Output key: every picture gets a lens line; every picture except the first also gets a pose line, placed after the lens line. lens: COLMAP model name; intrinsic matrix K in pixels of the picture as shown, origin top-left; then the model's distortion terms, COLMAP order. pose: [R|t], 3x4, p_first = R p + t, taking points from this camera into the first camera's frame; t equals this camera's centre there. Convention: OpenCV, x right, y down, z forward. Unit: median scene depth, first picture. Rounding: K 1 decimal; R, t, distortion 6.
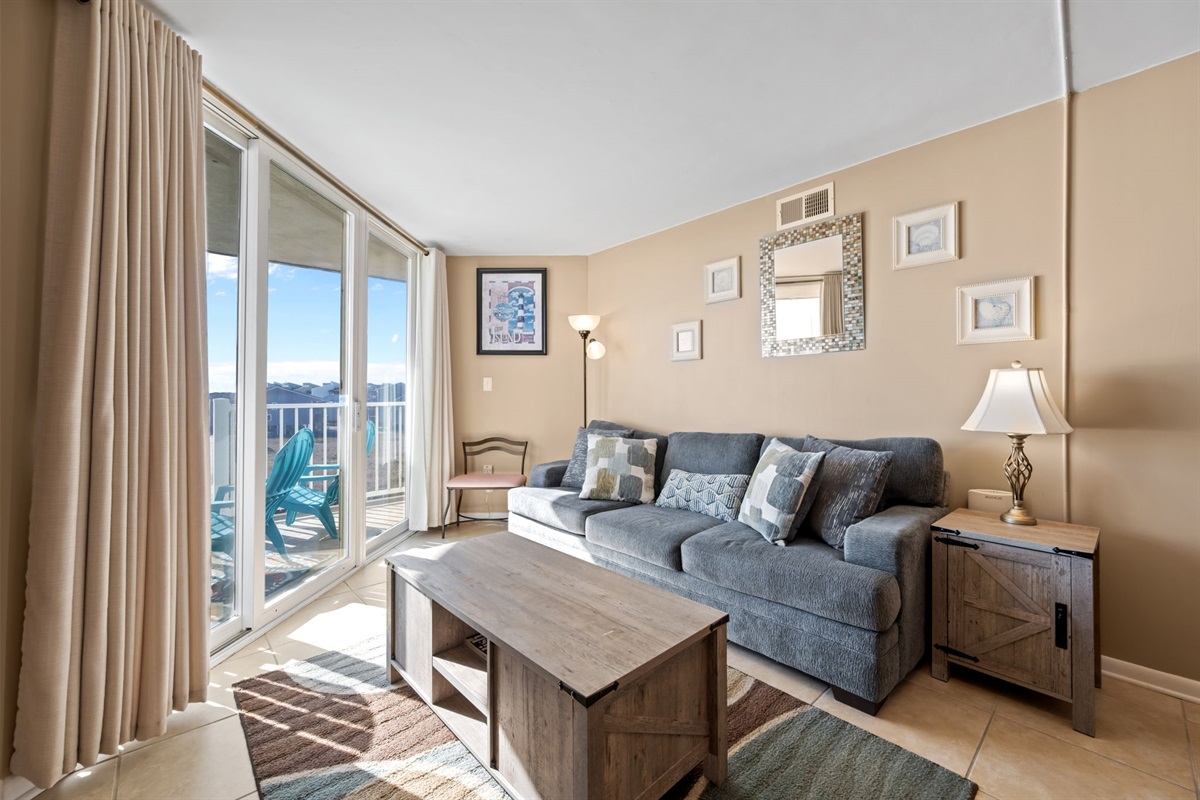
lens RADIAL K [[481.4, 0, 605.4], [0, 481.4, 380.5], [0, 0, 1]] dist [-0.000665, 0.000088]
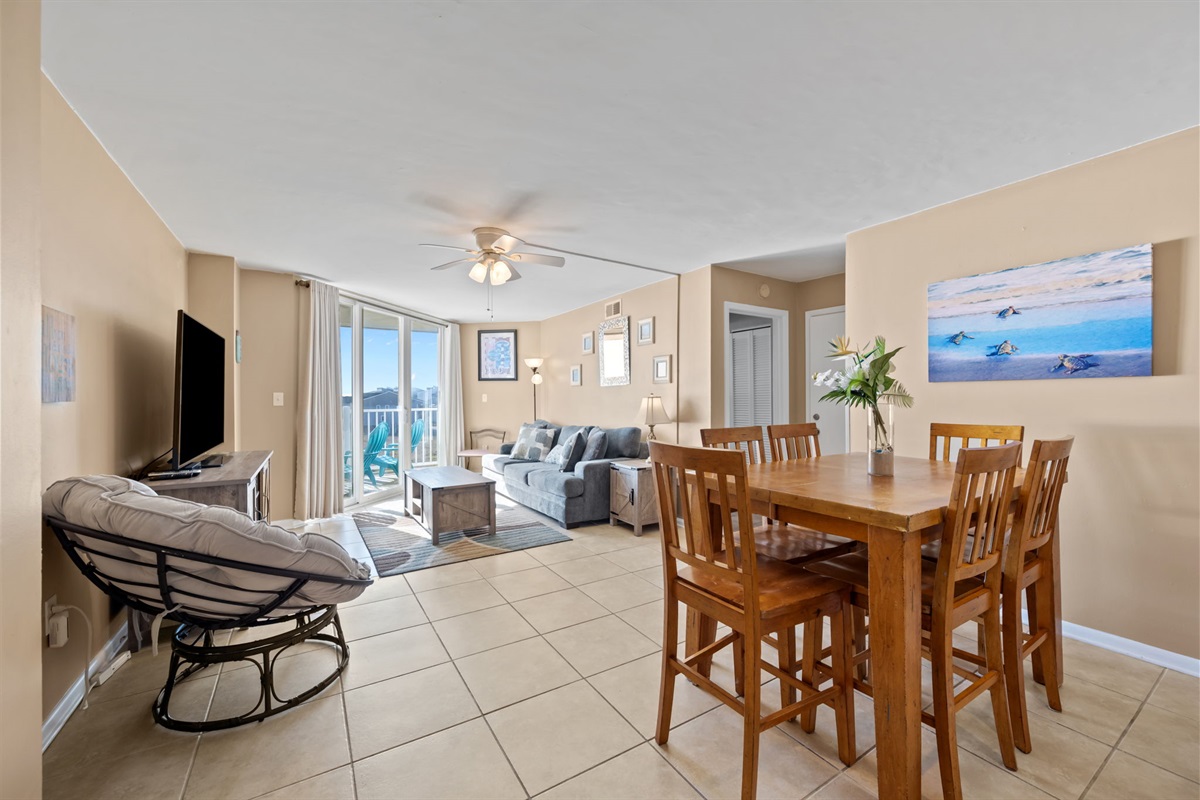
lens RADIAL K [[475.1, 0, 605.7], [0, 475.1, 399.8], [0, 0, 1]] dist [-0.000339, 0.000170]
pose [[0.984607, 0.002376, -0.174766, 0.601617], [0.003539, 0.999432, 0.033525, -0.052093], [0.174746, -0.033628, 0.984039, -0.746614]]
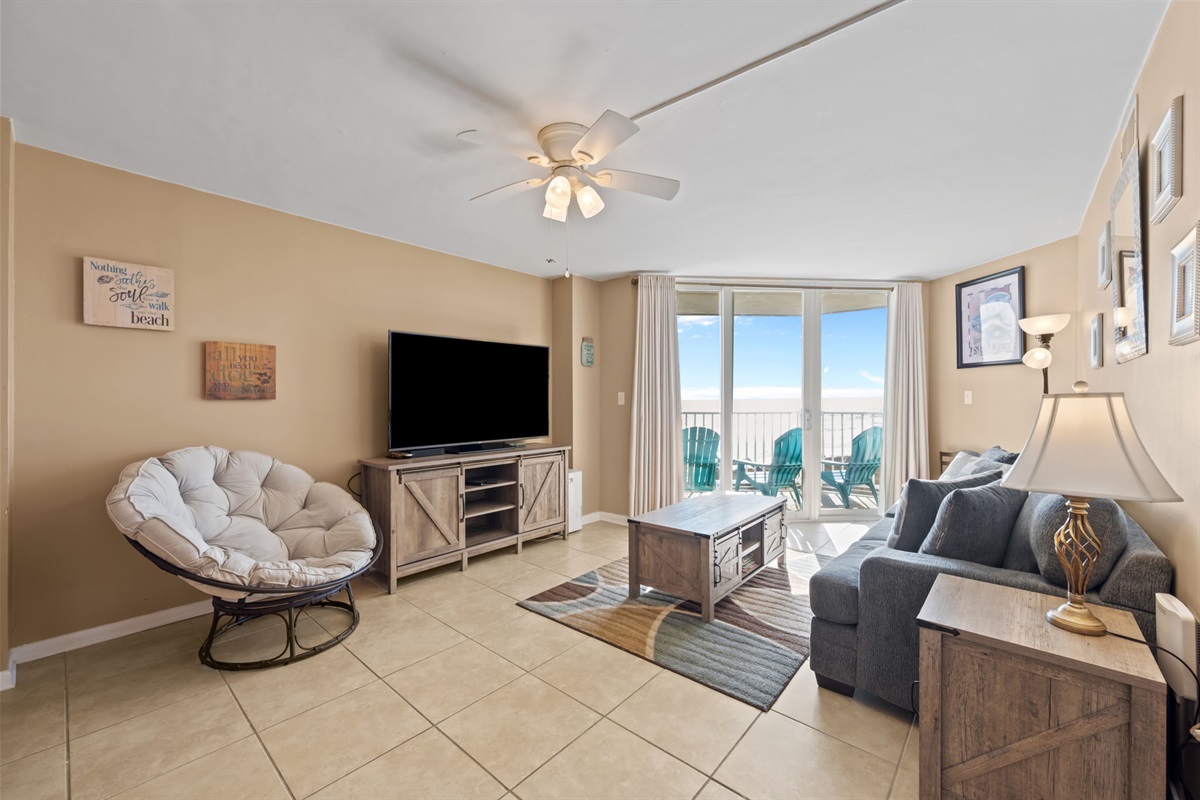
lens RADIAL K [[471.8, 0, 600.9], [0, 471.8, 397.2], [0, 0, 1]] dist [-0.003345, -0.000134]
pose [[0.105380, 0.000995, -0.994432, 0.822051], [0.029412, 0.999559, 0.004117, -0.024330], [0.993997, -0.029682, 0.105304, 0.171857]]
